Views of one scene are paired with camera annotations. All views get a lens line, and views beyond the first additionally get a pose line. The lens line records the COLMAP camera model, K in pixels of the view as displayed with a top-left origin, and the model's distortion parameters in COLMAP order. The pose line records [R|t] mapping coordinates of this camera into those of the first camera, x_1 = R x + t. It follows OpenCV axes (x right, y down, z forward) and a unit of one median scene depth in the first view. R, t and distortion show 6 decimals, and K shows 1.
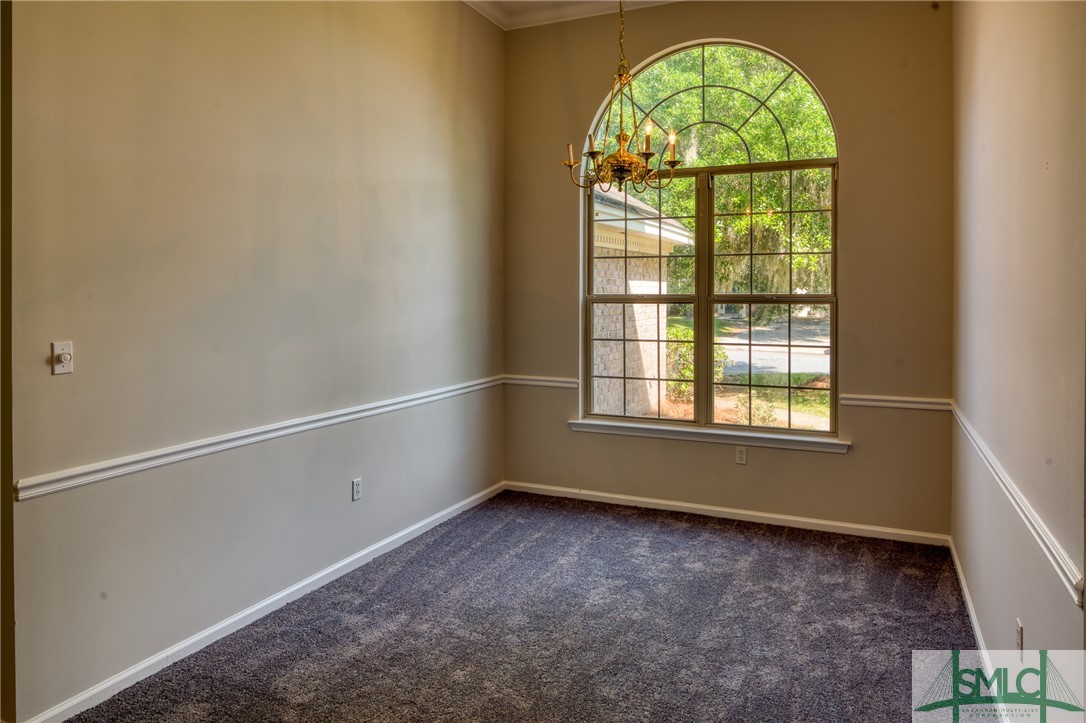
lens RADIAL K [[737.9, 0, 538.8], [0, 737.9, 299.9], [0, 0, 1]] dist [0.004945, 0.000748]
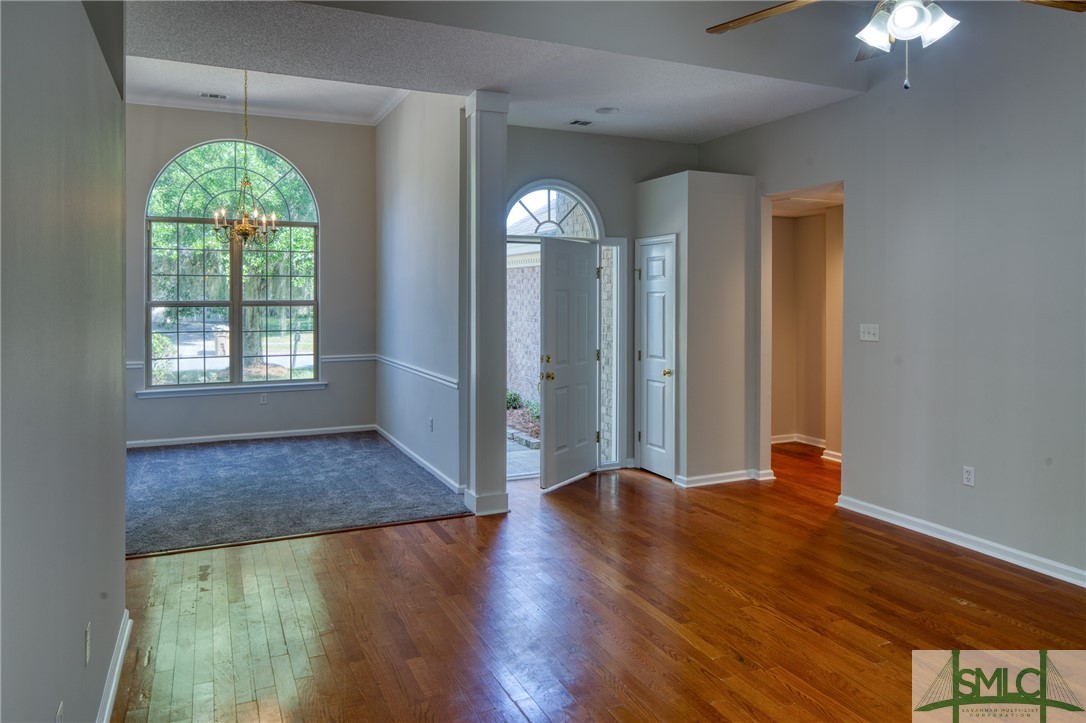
lens RADIAL K [[730.3, 0, 539.1], [0, 730.3, 310.1], [0, 0, 1]] dist [-0.000804, 0.000994]
pose [[0.649927, -0.011350, 0.759912, -0.559843], [0.008446, 0.999935, 0.007711, 0.006293], [-0.759950, 0.001406, 0.649980, -0.519874]]
